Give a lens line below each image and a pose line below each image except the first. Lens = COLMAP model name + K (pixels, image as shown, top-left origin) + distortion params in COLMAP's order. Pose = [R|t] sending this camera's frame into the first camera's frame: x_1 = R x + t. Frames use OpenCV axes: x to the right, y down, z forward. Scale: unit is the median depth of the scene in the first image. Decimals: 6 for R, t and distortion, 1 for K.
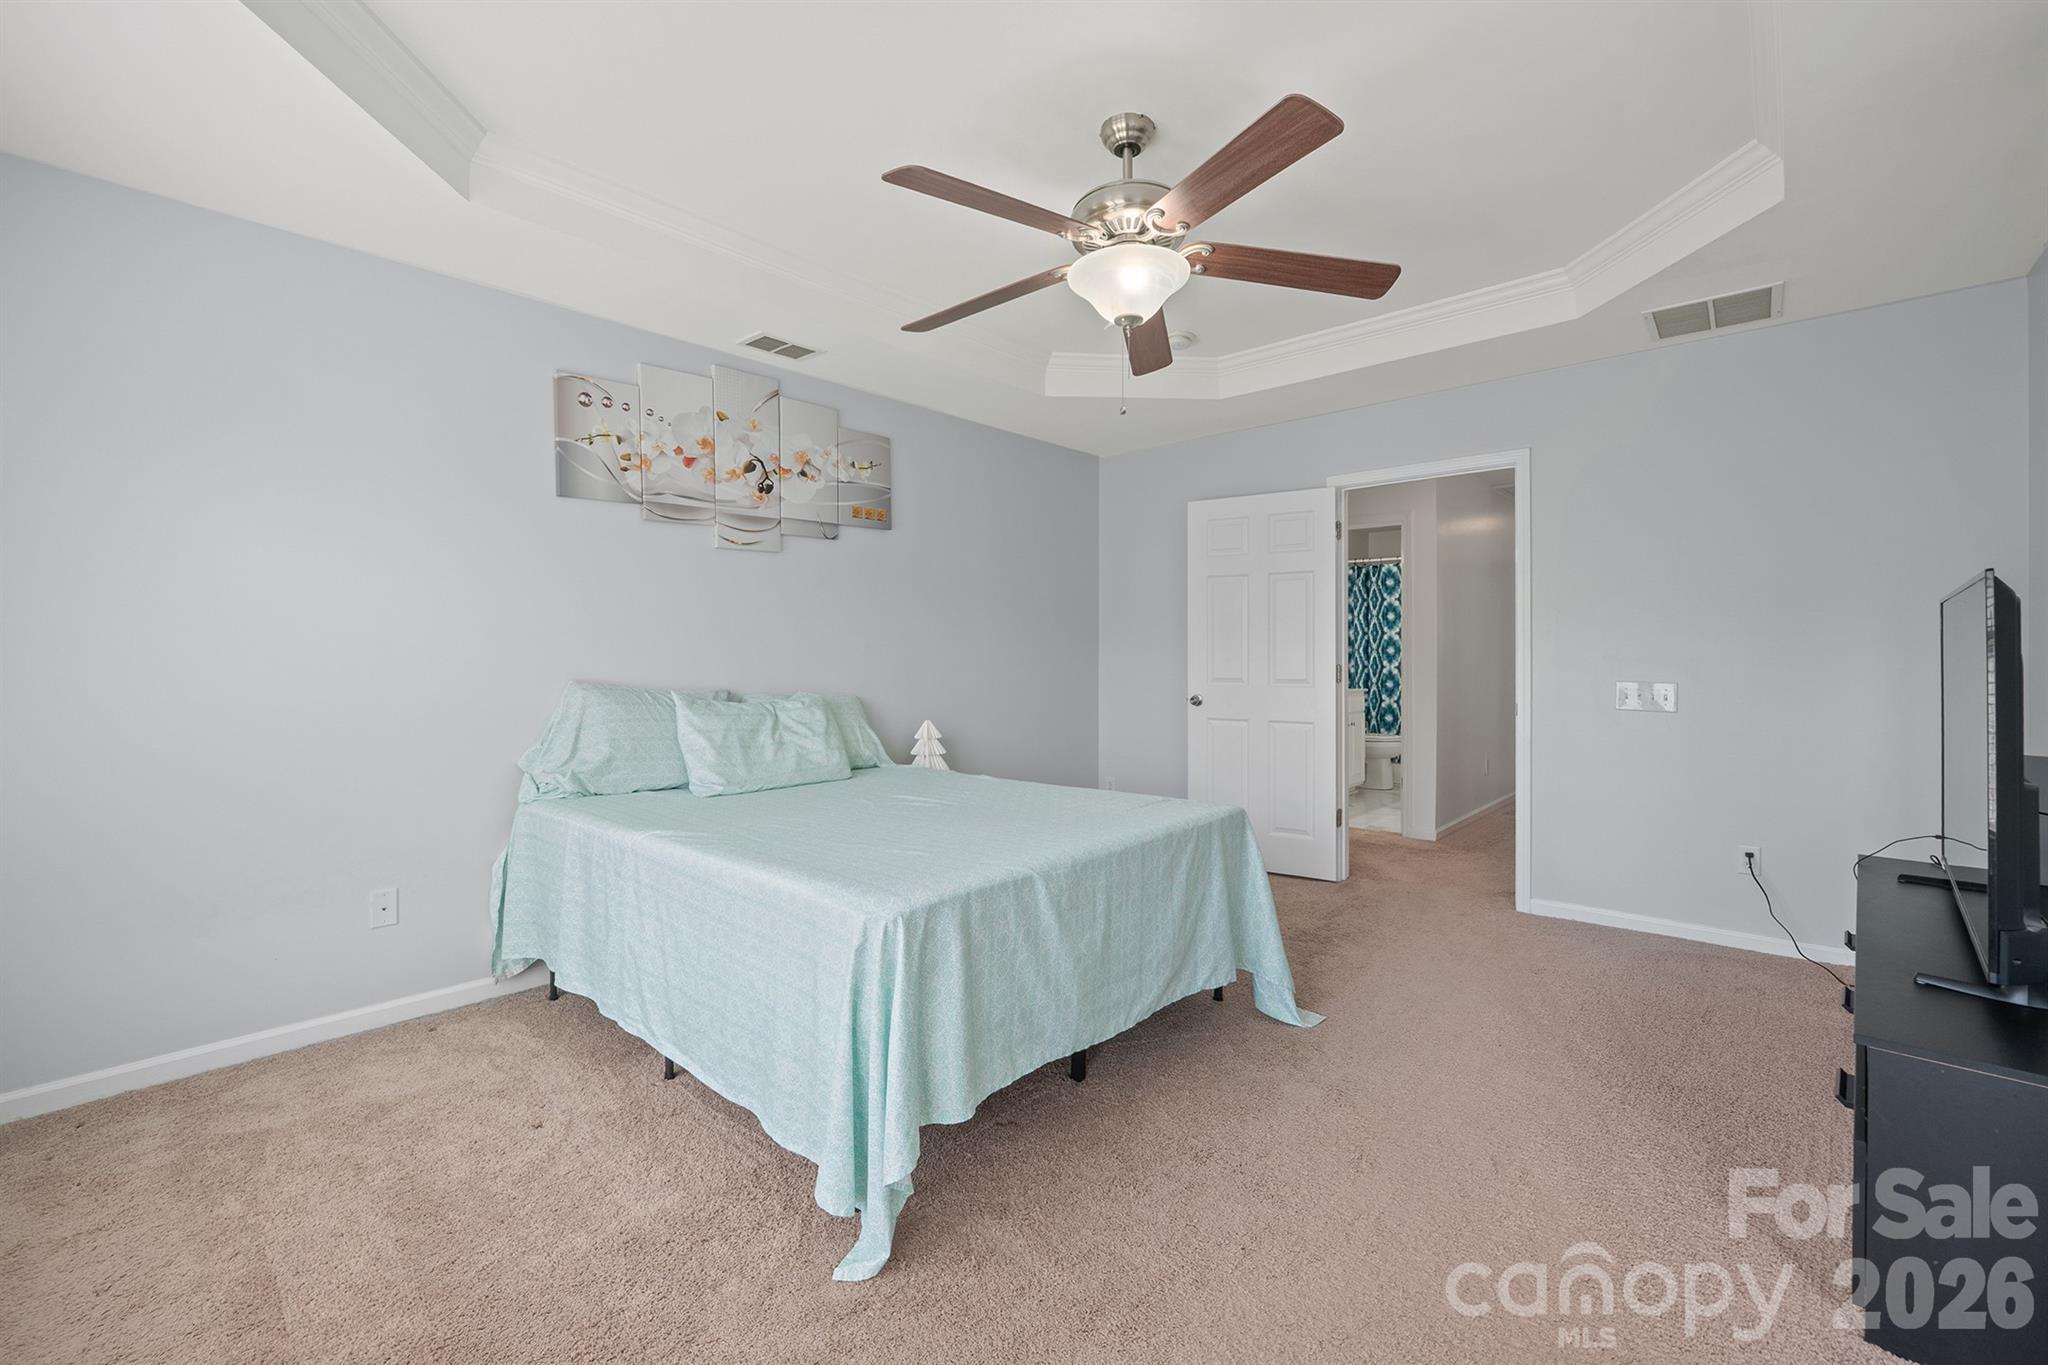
lens RADIAL K [[862.7, 0, 1031.8], [0, 862.7, 662.8], [0, 0, 1]] dist [-0.009172, 0.000833]
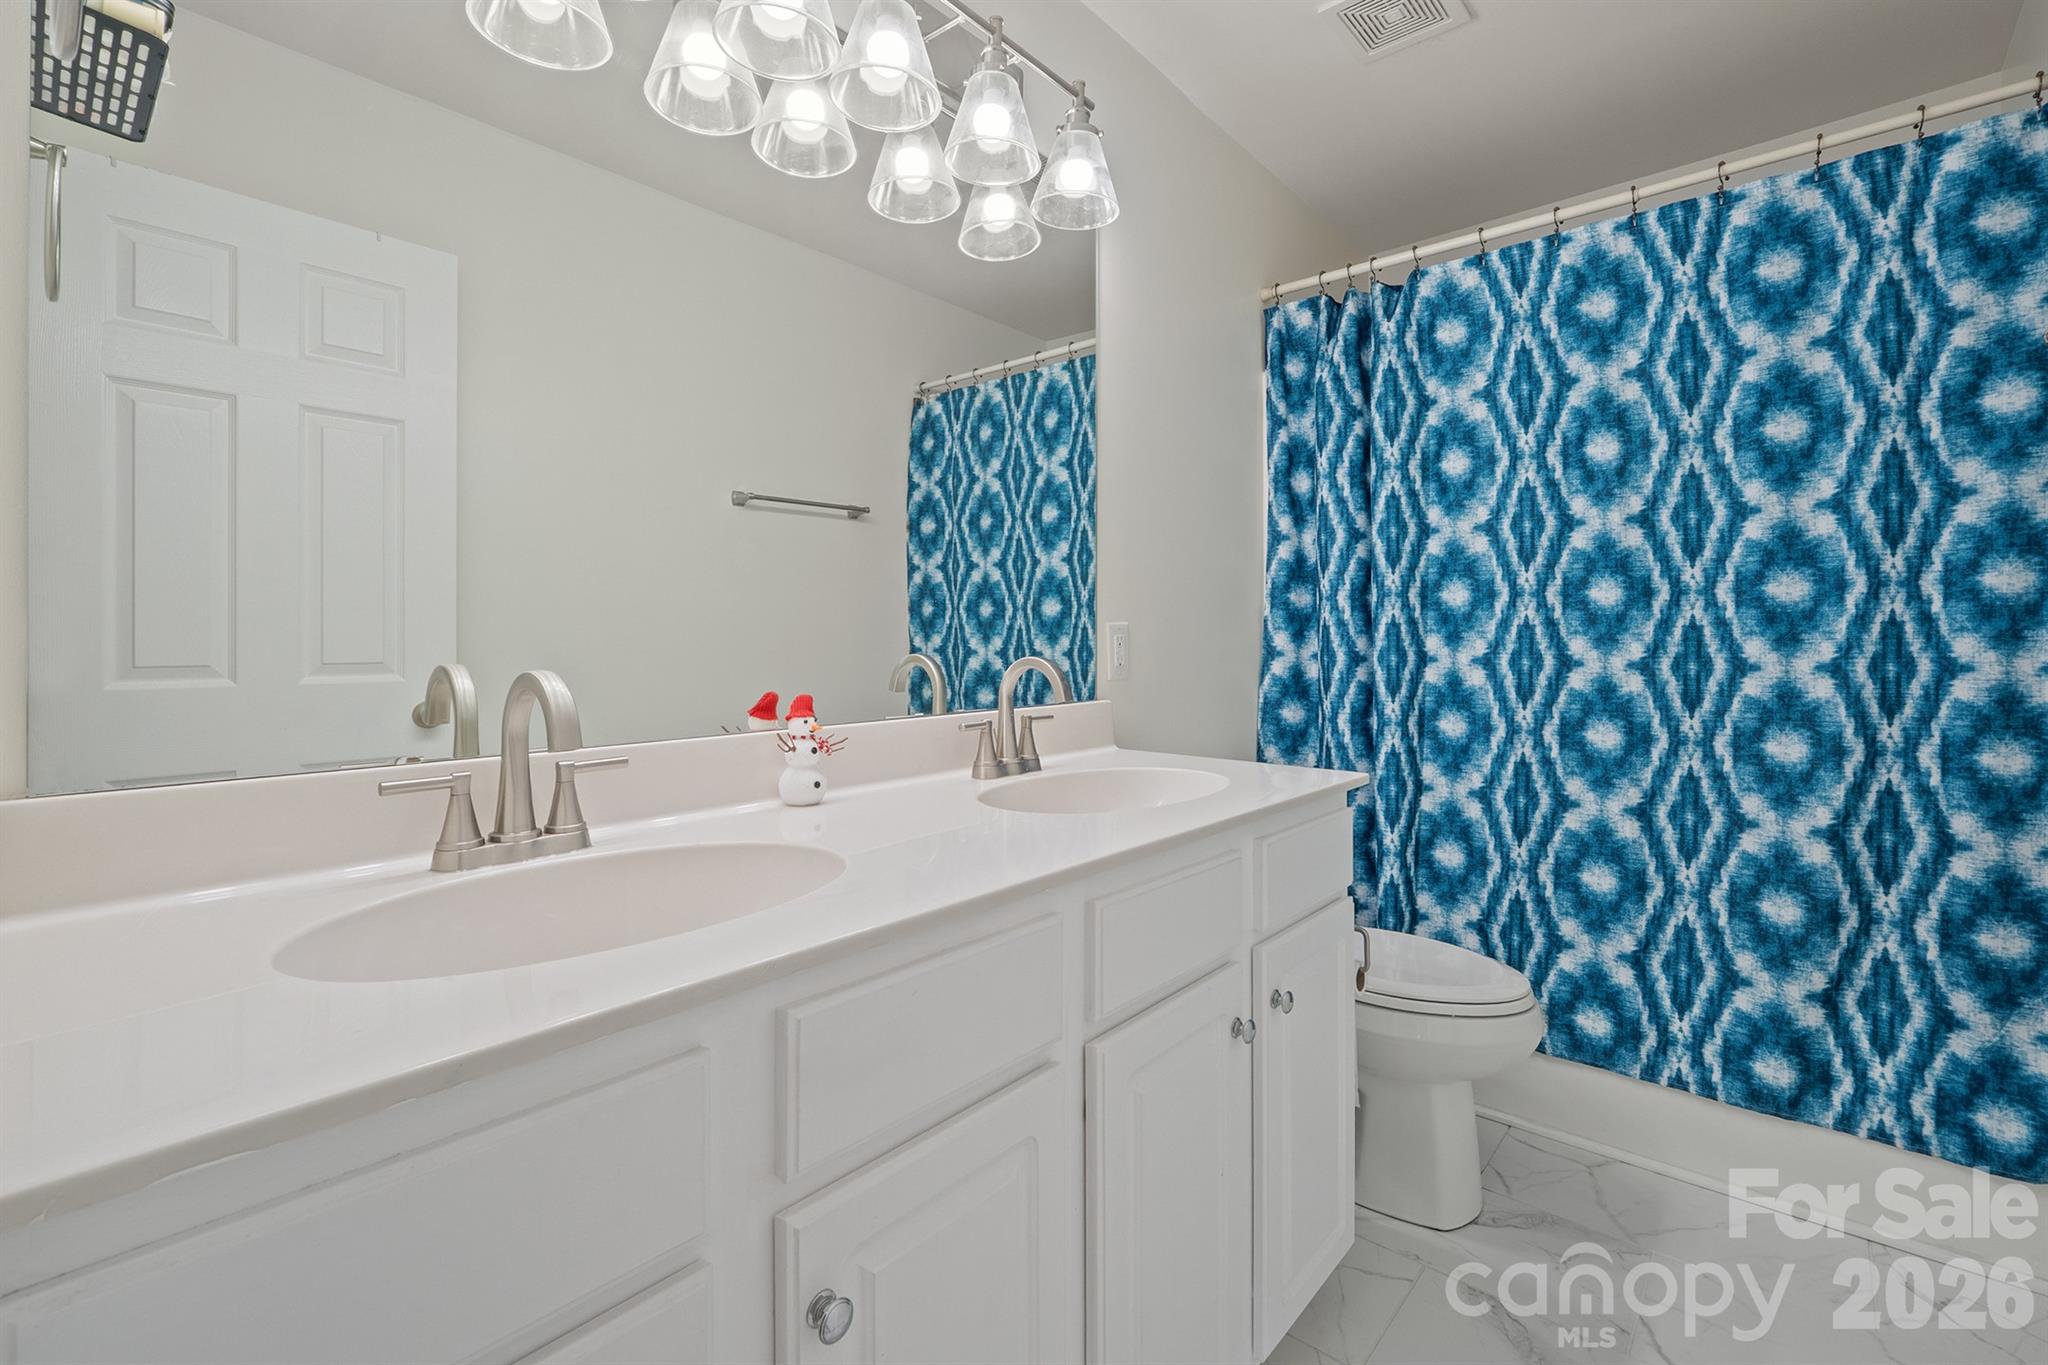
lens RADIAL K [[862.7, 0, 1023.9], [0, 862.7, 677.5], [0, 0, 1]] dist [-0.009172, 0.000833]
pose [[0.999806, -0.008456, -0.017814, 0.273881], [0.008632, 0.999915, 0.009812, 0.006373], [0.017730, -0.009964, 0.999793, 0.694436]]
